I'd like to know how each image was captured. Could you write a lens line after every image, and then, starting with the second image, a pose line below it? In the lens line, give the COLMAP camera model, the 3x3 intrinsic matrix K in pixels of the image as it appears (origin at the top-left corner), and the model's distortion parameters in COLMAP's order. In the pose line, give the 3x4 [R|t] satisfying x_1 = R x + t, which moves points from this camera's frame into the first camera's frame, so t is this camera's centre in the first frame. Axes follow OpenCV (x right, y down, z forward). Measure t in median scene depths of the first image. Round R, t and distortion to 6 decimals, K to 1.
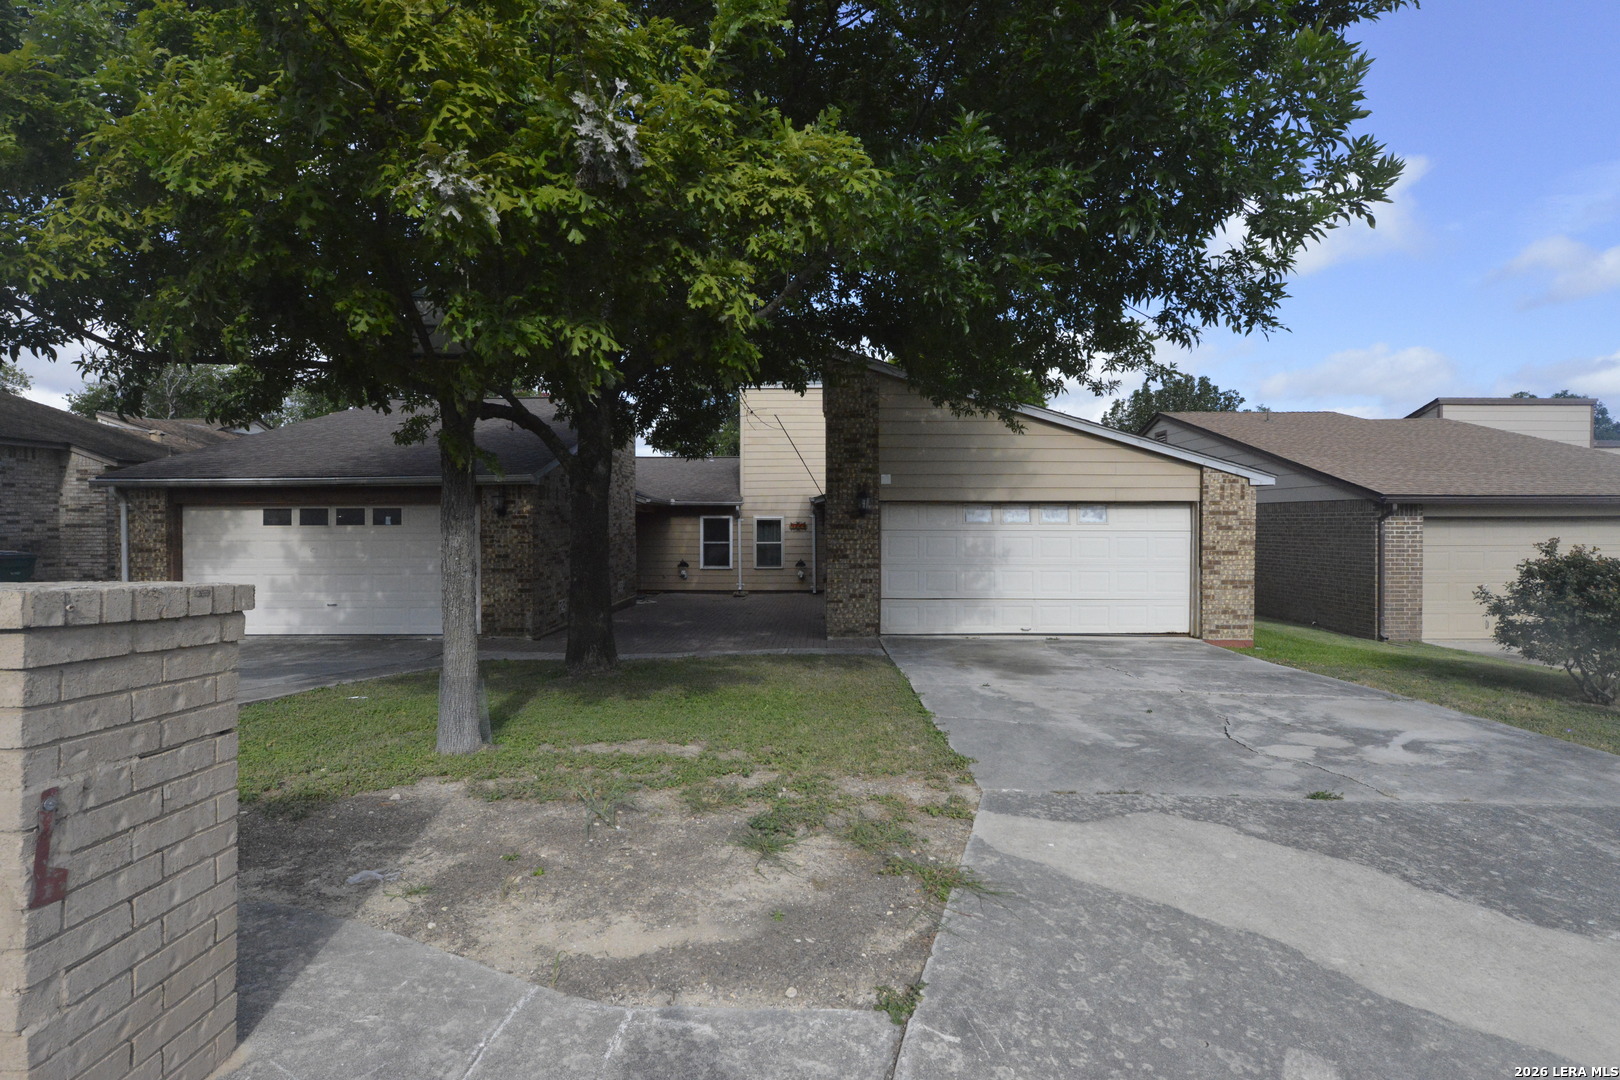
lens RADIAL K [[831.3, 0, 810.8], [0, 831.3, 544.9], [0, 0, 1]] dist [-0.002386, -0.001448]
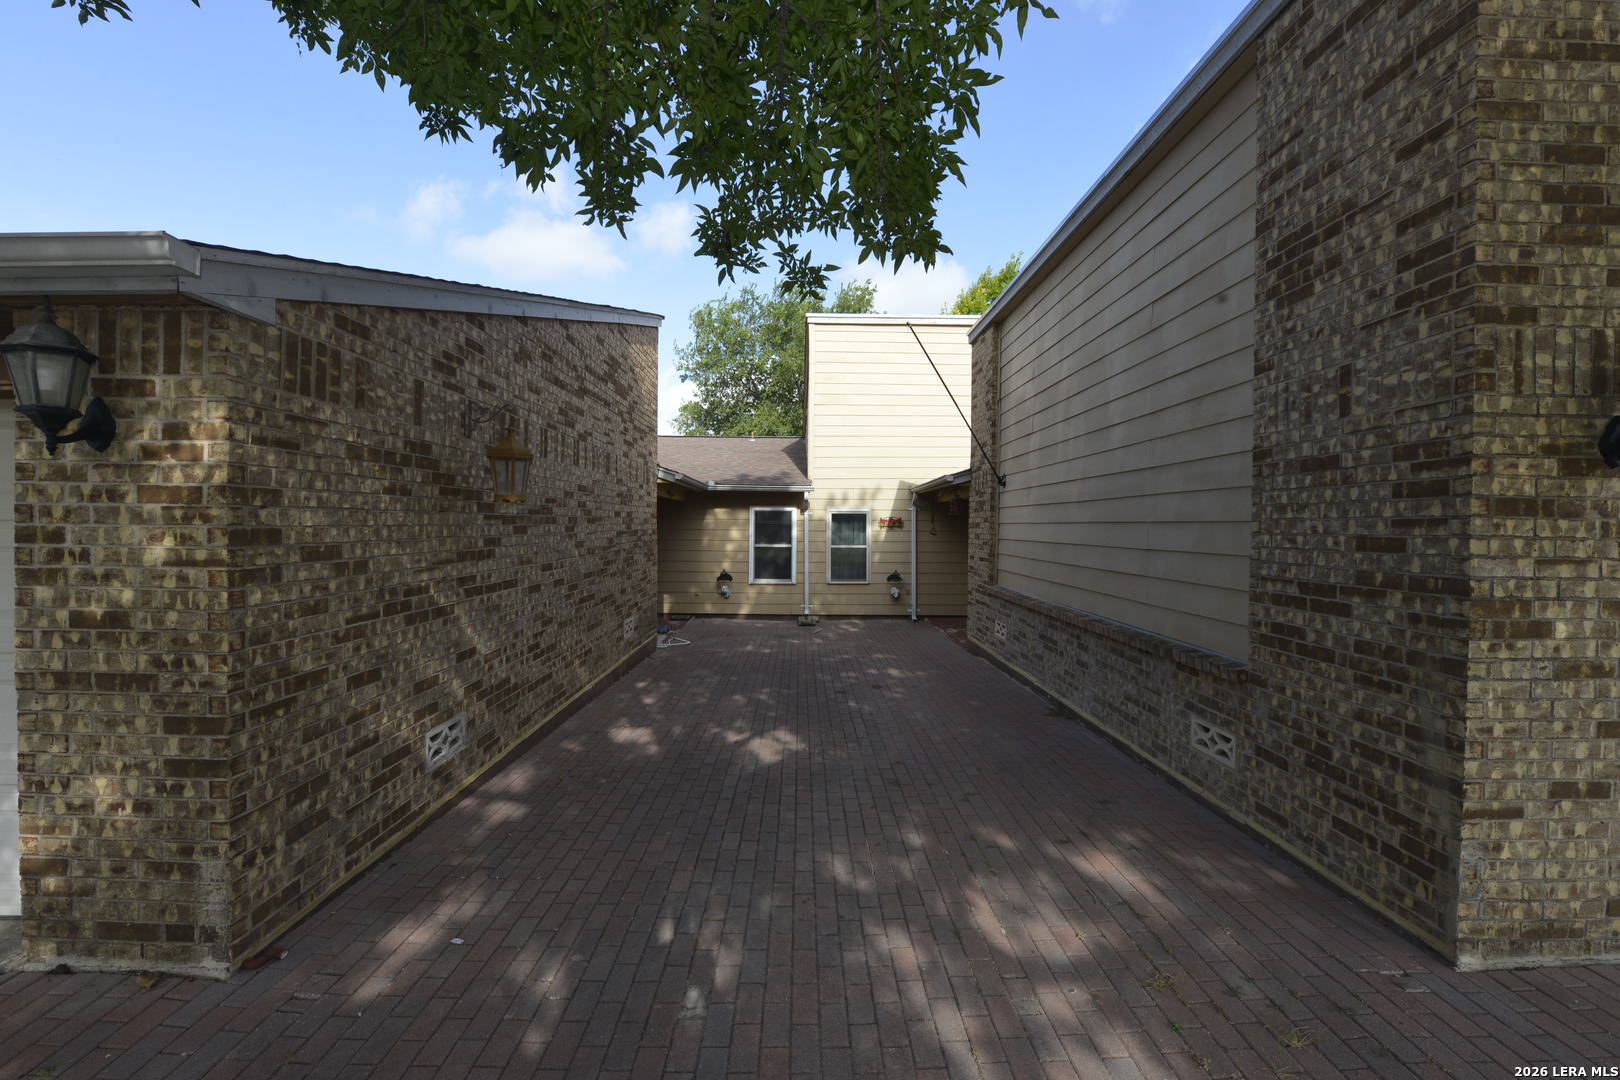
lens RADIAL K [[646.1, 0, 809.6], [0, 646.1, 538.1], [0, 0, 1]] dist [-0.011212, -0.000159]
pose [[0.999436, 0.008598, 0.032447, -0.175503], [-0.008399, 0.999945, -0.006265, -0.009878], [-0.032500, 0.005989, 0.999454, 0.805245]]
